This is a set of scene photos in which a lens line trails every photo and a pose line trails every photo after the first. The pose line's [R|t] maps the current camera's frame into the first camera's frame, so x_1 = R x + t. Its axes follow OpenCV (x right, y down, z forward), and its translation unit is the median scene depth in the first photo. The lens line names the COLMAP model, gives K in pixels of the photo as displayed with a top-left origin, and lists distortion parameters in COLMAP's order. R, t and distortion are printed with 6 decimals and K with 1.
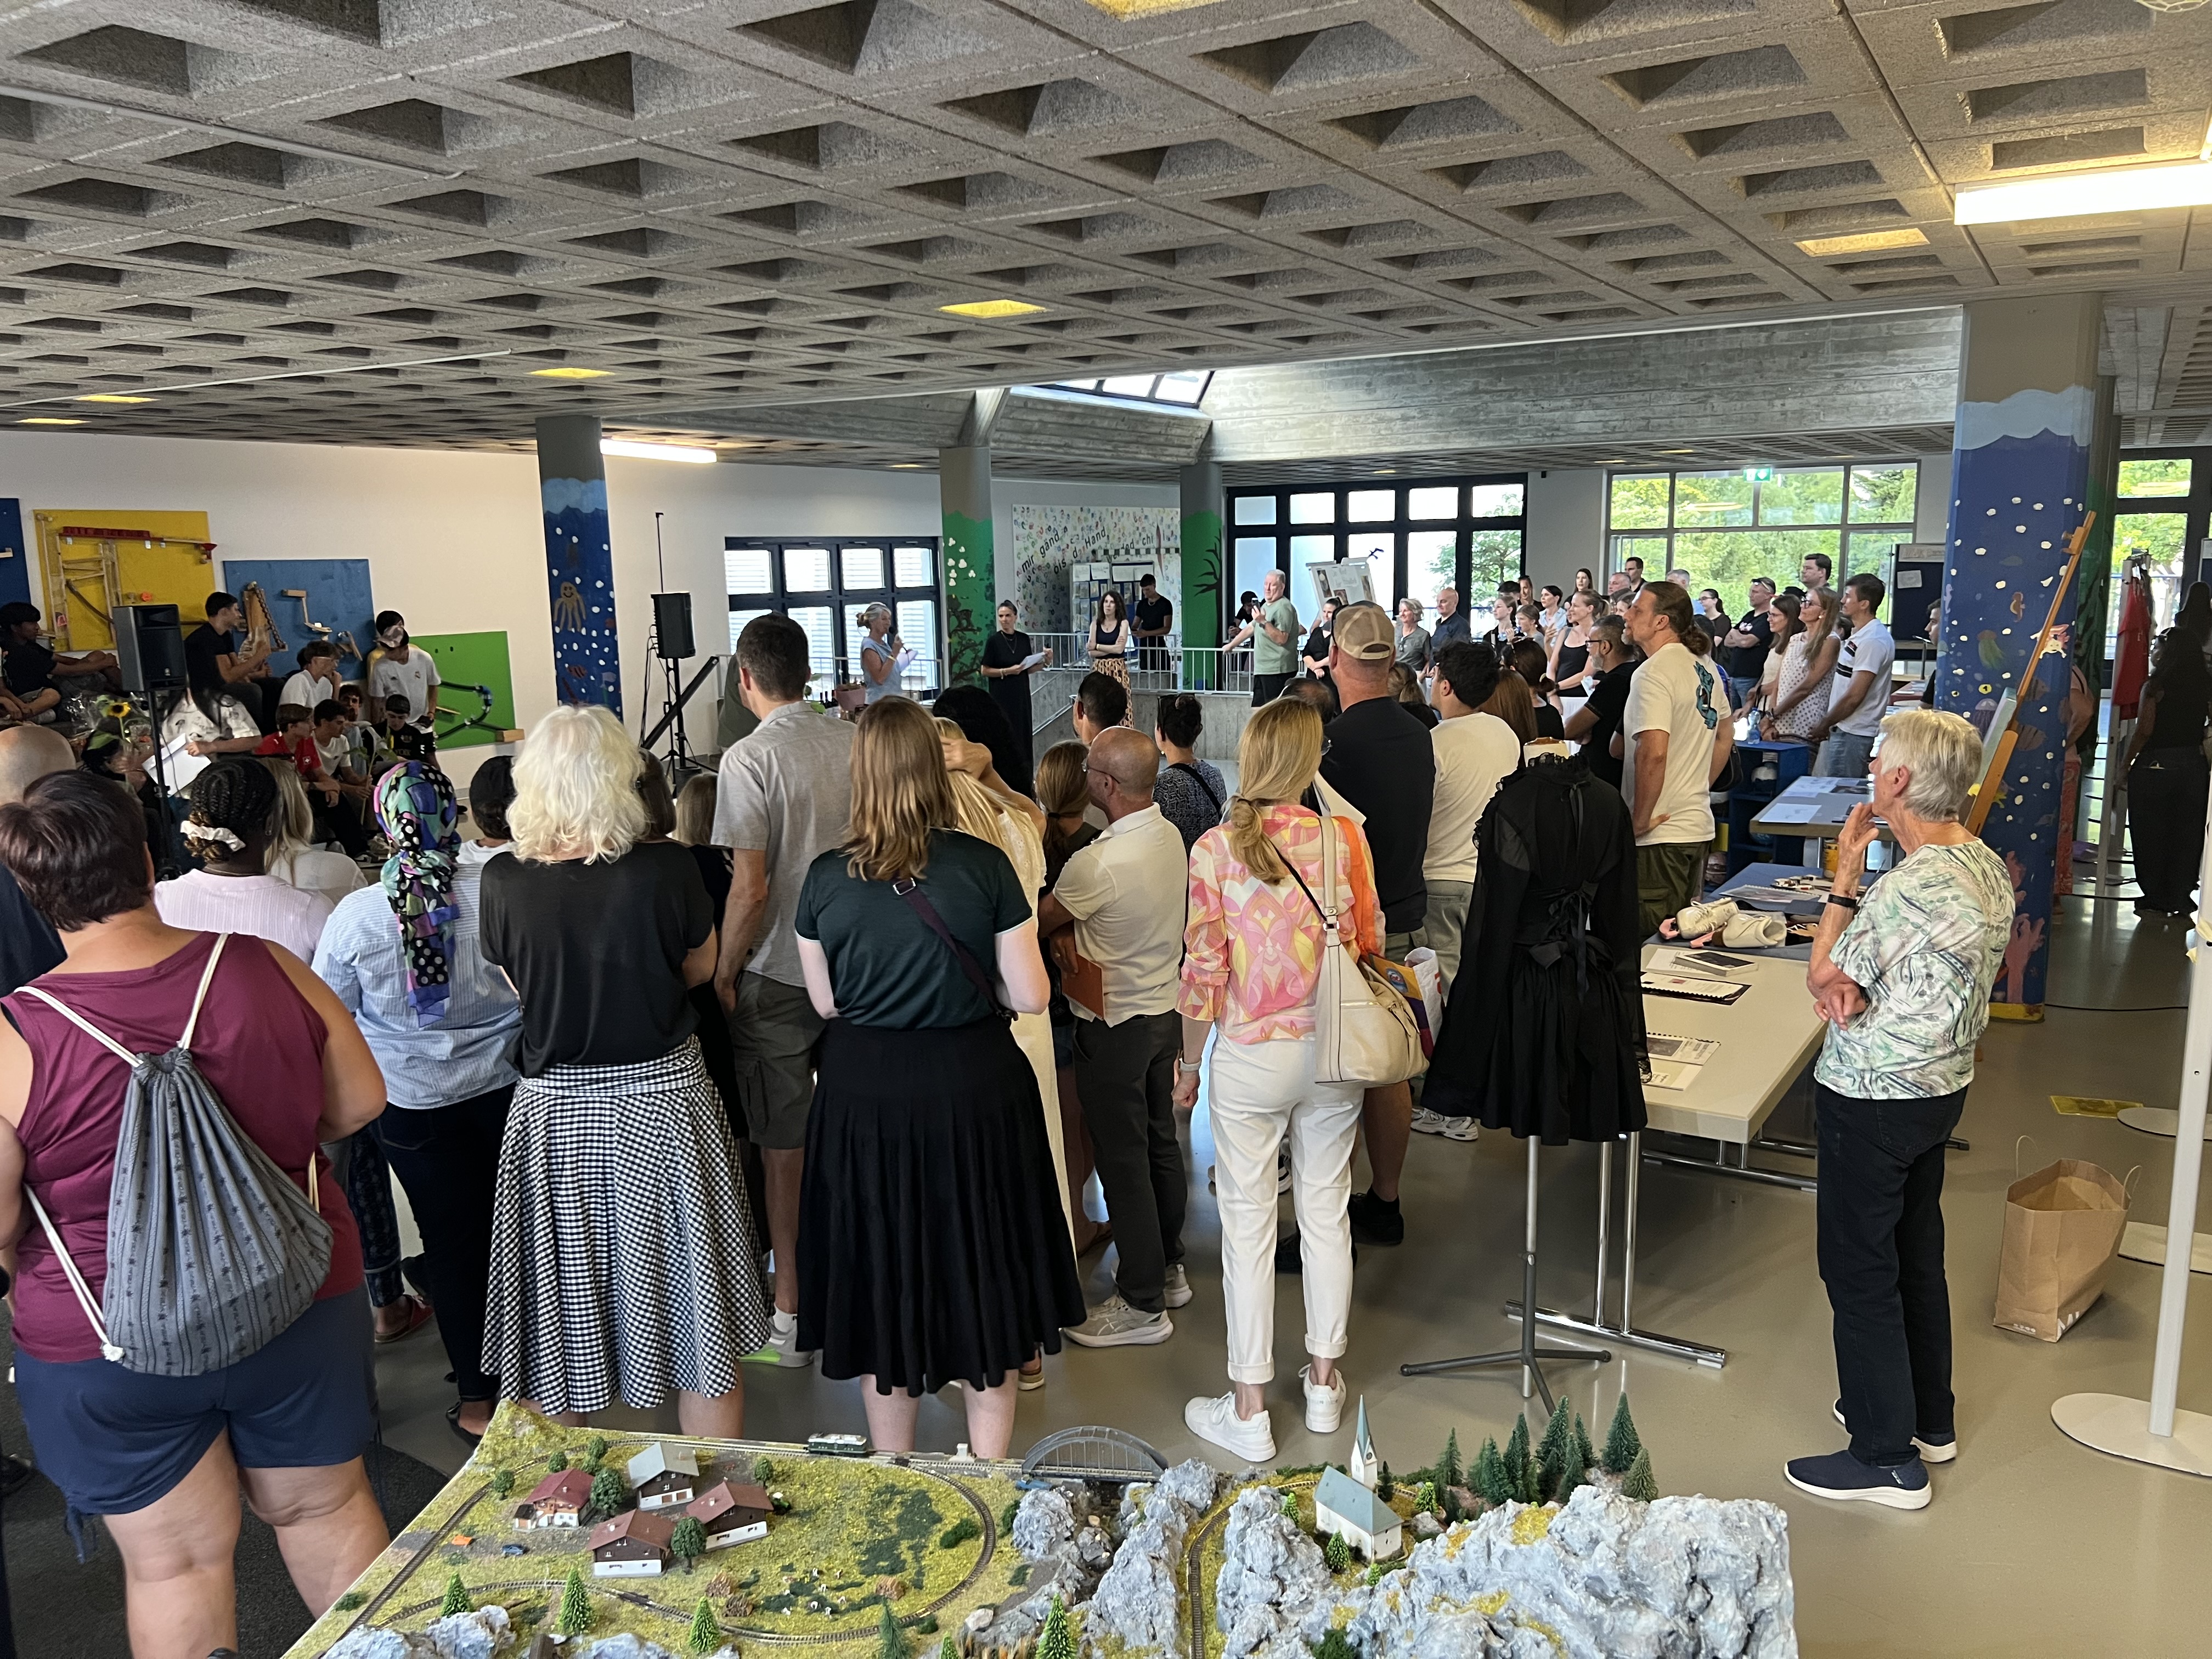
lens RADIAL K [[1664.6, 0, 1106.0], [0, 1664.6, 829.5], [0, 0, 1]] dist [0.008636, 0.004284]
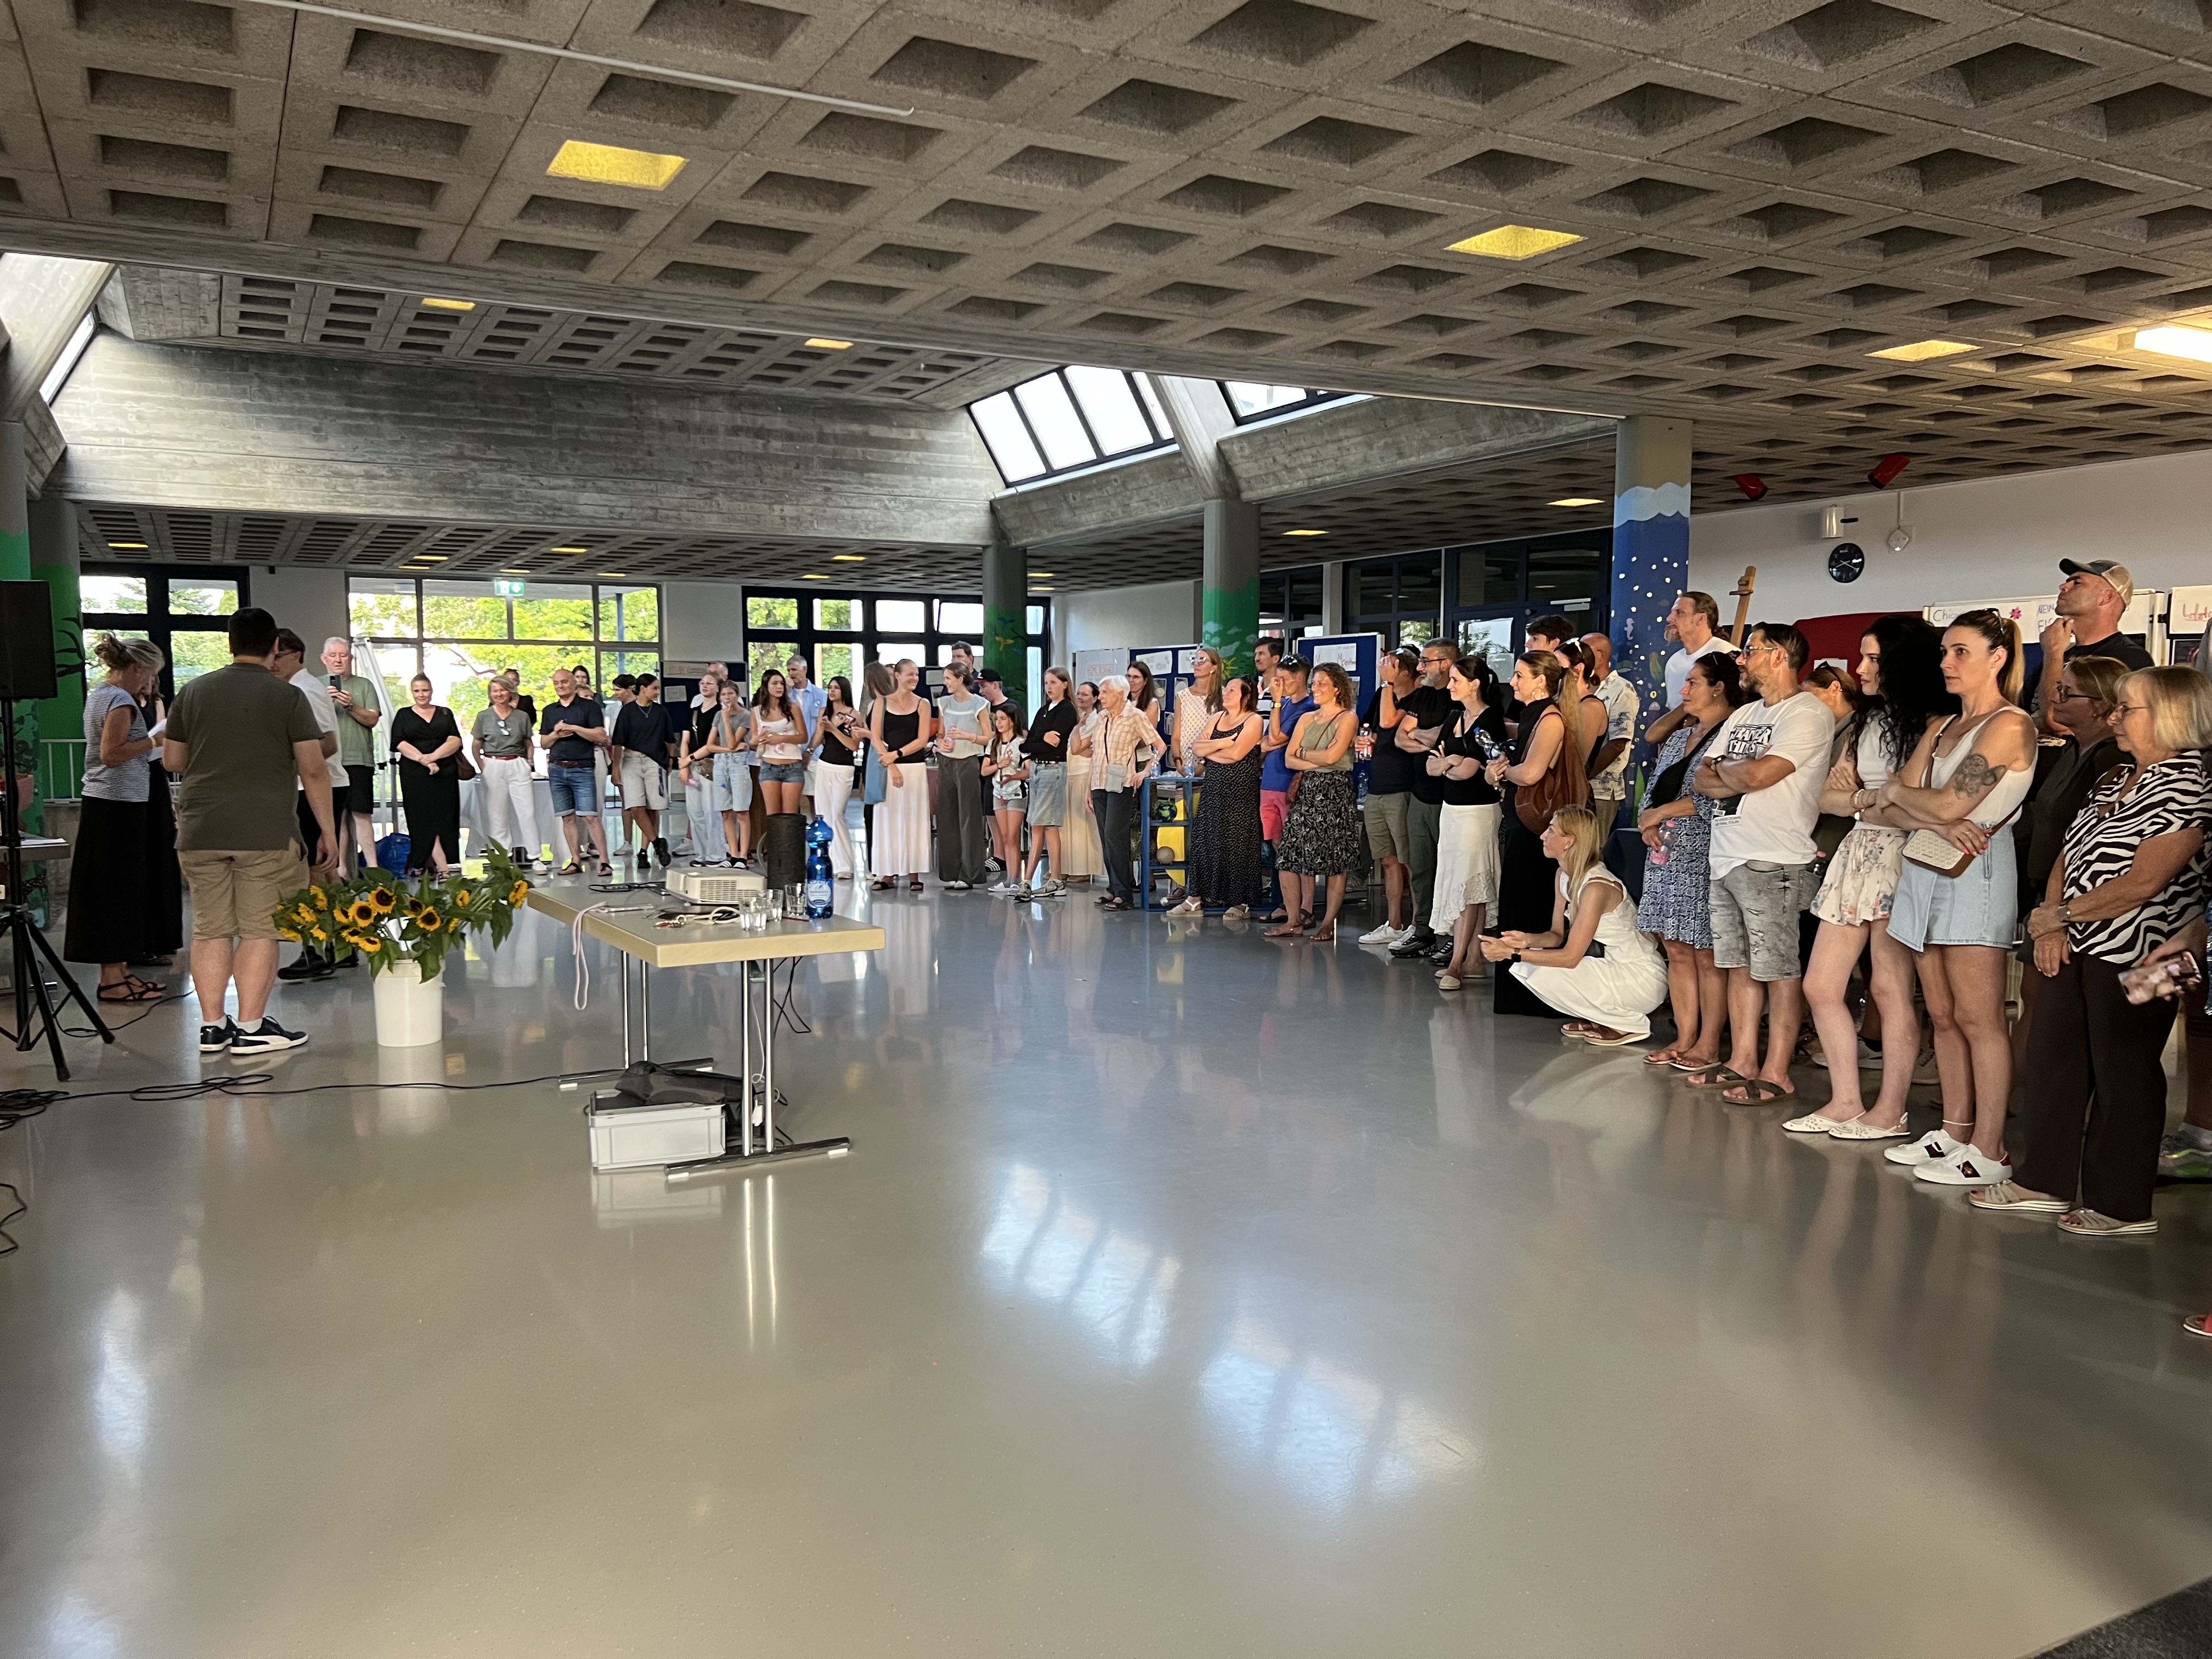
lens RADIAL K [[1664.6, 0, 1106.0], [0, 1664.6, 829.5], [0, 0, 1]] dist [0.008636, 0.004284]
pose [[0.520103, -0.042918, 0.853025, -0.366515], [0.129926, 0.991089, -0.029354, 0.004399], [-0.844164, 0.126097, 0.521044, 0.274390]]
